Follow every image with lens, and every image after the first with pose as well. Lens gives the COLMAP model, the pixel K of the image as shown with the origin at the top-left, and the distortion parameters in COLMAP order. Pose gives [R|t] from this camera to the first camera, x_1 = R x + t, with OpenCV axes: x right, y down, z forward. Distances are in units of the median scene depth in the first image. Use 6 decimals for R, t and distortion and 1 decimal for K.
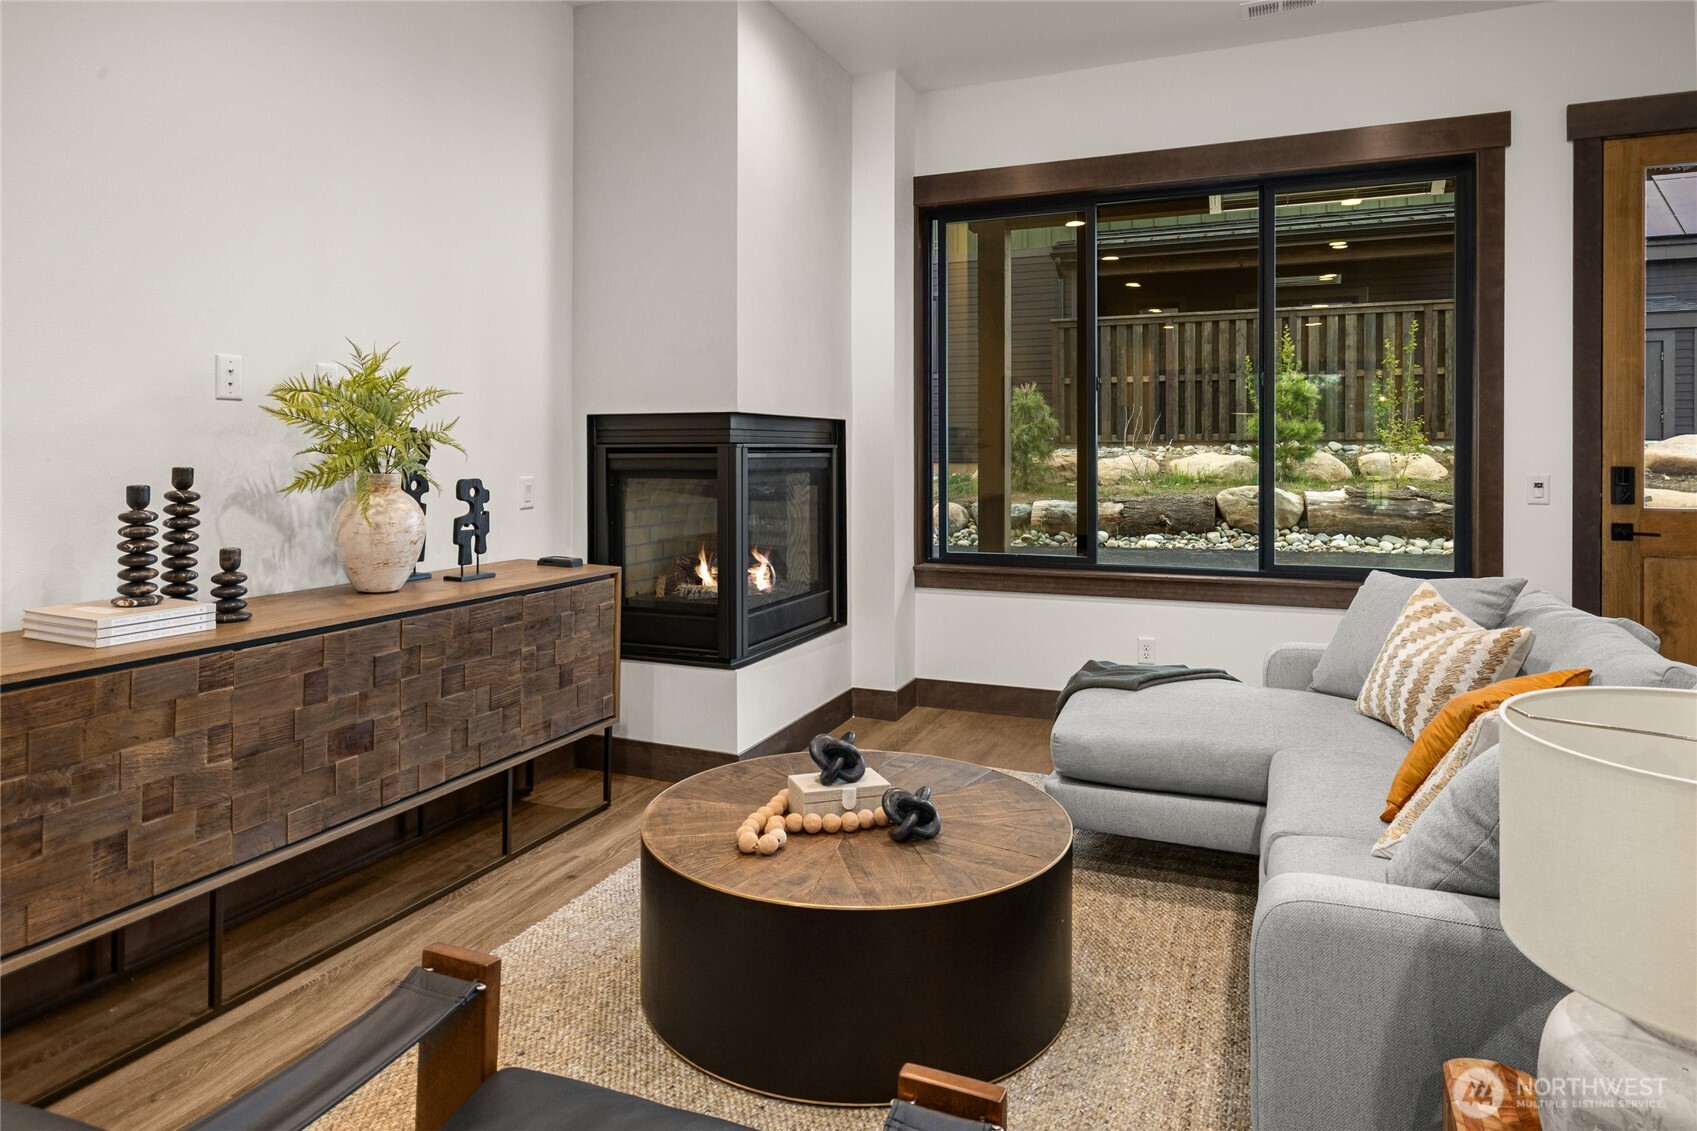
lens RADIAL K [[1012.3, 0, 837.3], [0, 1012.3, 459.5], [0, 0, 1]] dist [-0.004365, 0.001667]
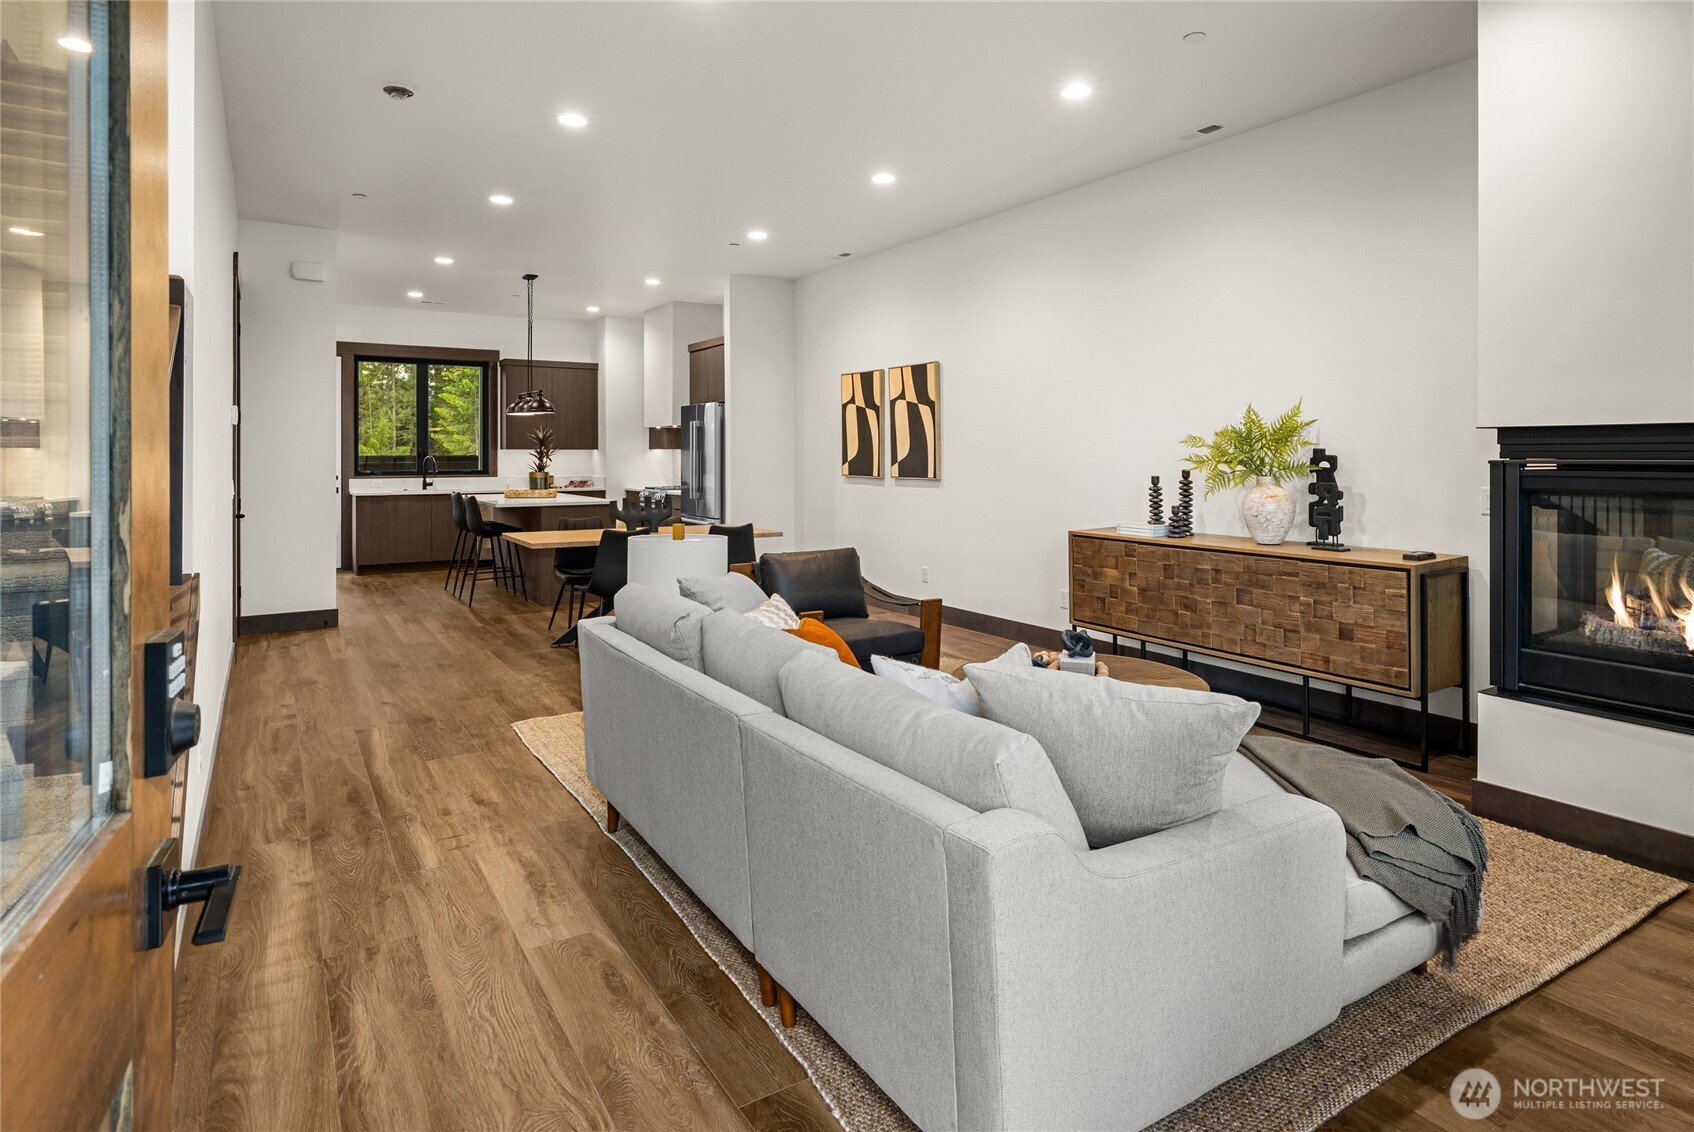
lens RADIAL K [[948.5, 0, 832.8], [0, 948.5, 456.7], [0, 0, 1]] dist [0.004474, -0.000850]
pose [[-0.588280, 0.002223, -0.808654, 0.906354], [-0.006453, 0.999951, 0.007443, -0.019011], [0.808632, 0.009597, -0.588237, 0.936248]]
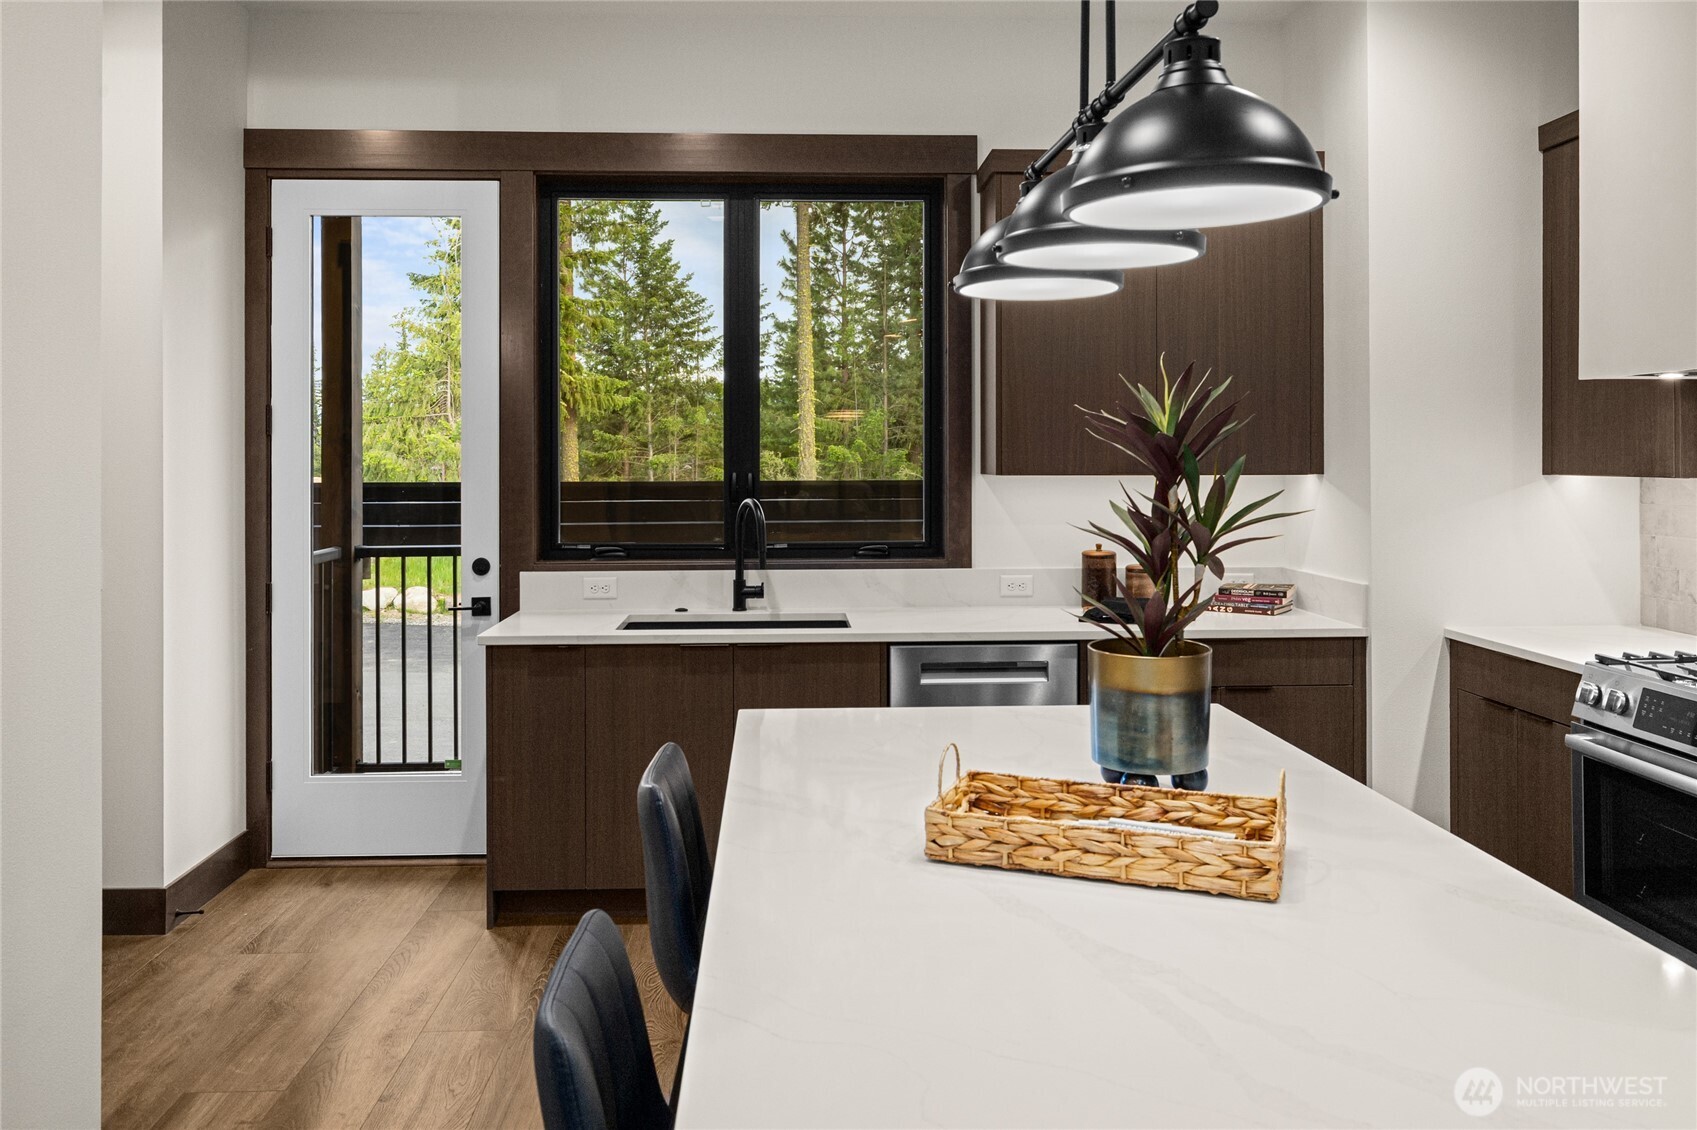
lens RADIAL K [[1225.7, 0, 842.6], [0, 1225.7, 474.9], [0, 0, 1]] dist [-0.001092, 0.007868]
pose [[-0.901067, 0.008900, -0.433588, -0.198845], [-0.001033, 0.999743, 0.022667, -0.036214], [0.433678, 0.020873, -0.900826, -0.579864]]
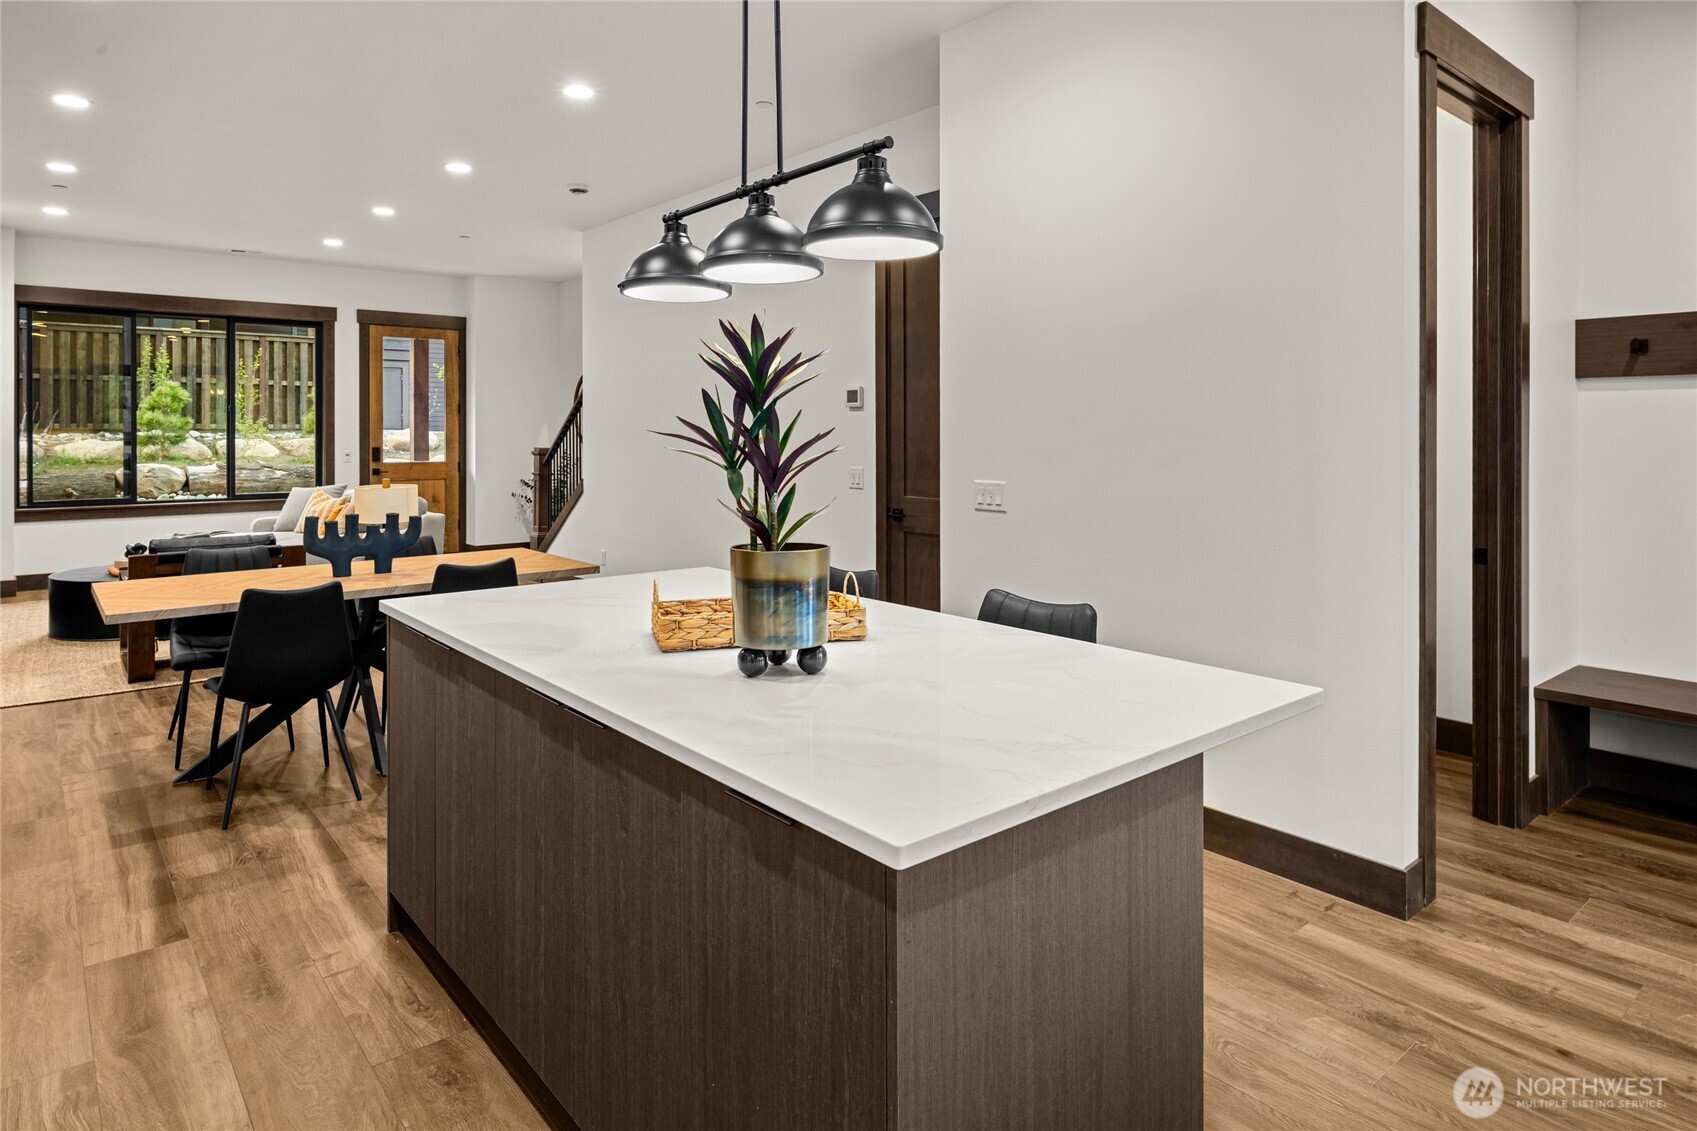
lens RADIAL K [[972.1, 0, 829.6], [0, 972.1, 433.2], [0, 0, 1]] dist [-0.001606, 0.004289]
pose [[0.461285, 0.000460, 0.887252, -0.889221], [0.006417, 0.999972, -0.003855, -0.011969], [-0.887229, 0.007472, 0.461269, -1.169929]]
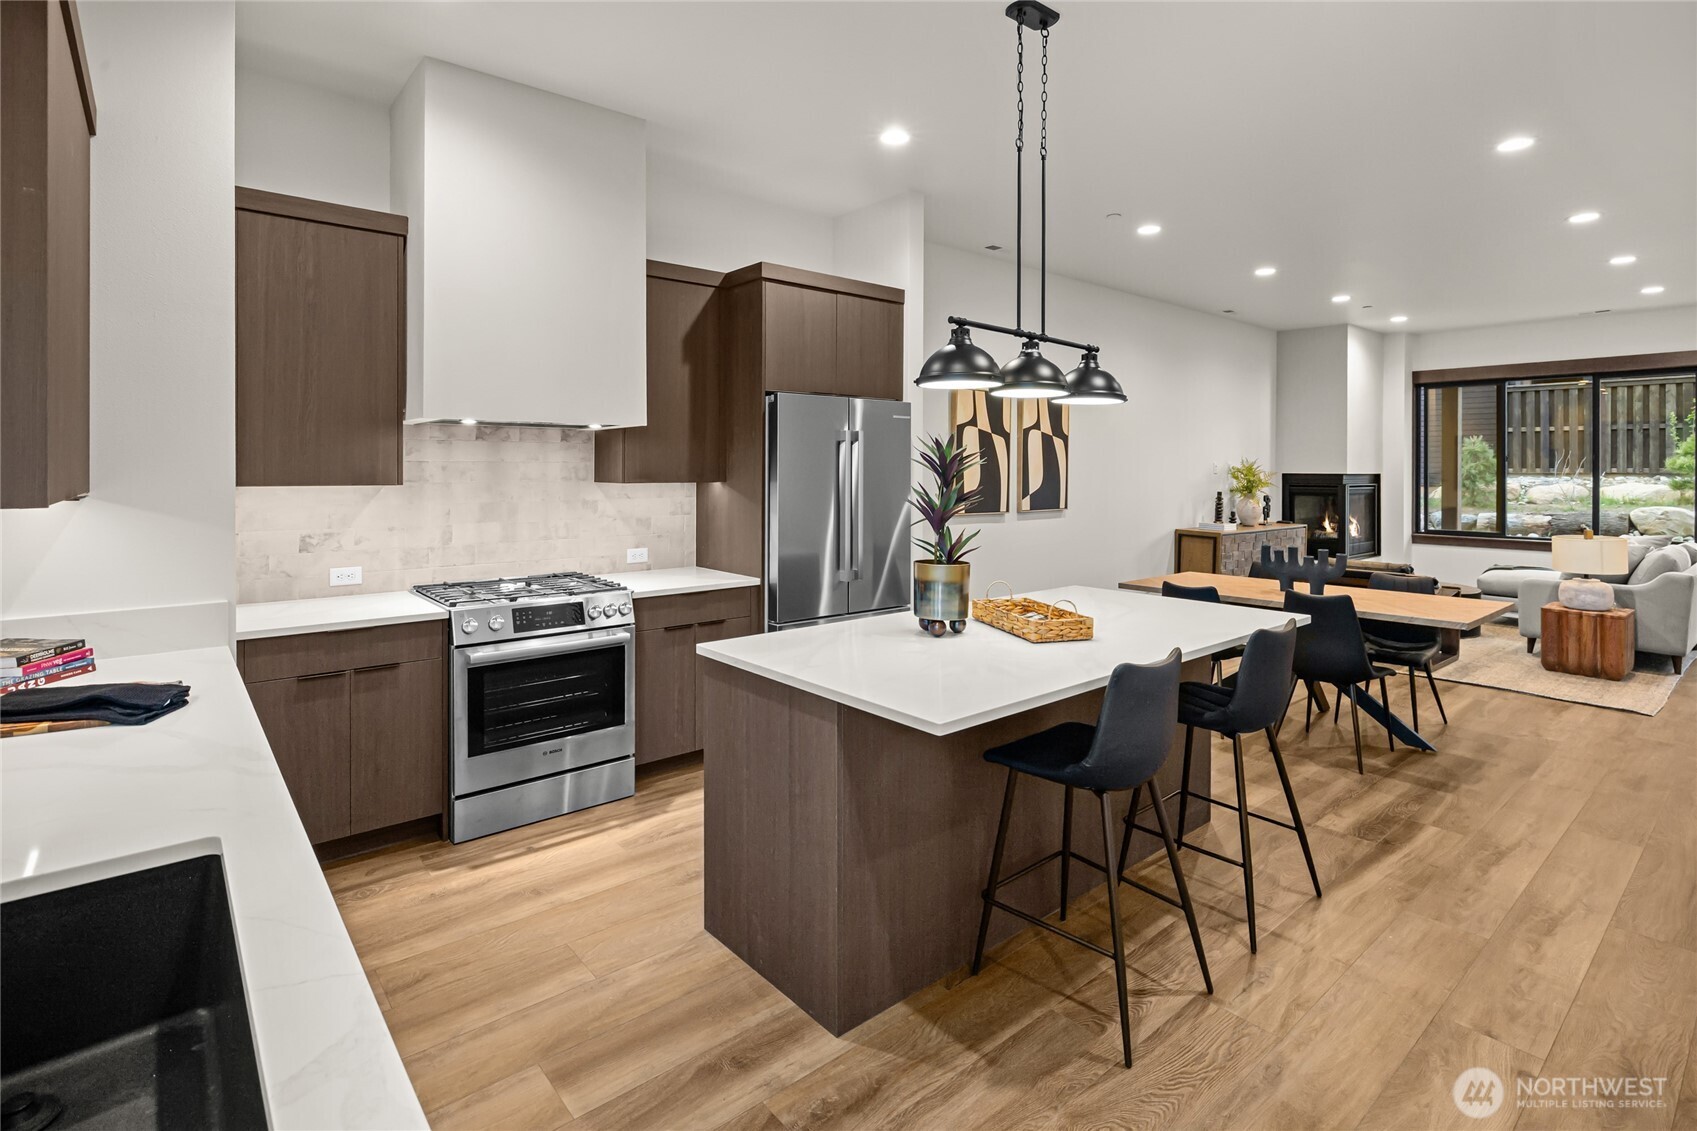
lens RADIAL K [[829.9, 0, 848.8], [0, 829.9, 472.8], [0, 0, 1]] dist [-0.017660, 0.005495]
pose [[0.891196, 0.006972, -0.453566, -0.267752], [-0.008345, 0.999965, -0.001025, -0.031751], [0.453542, 0.004699, 0.891222, -1.574246]]
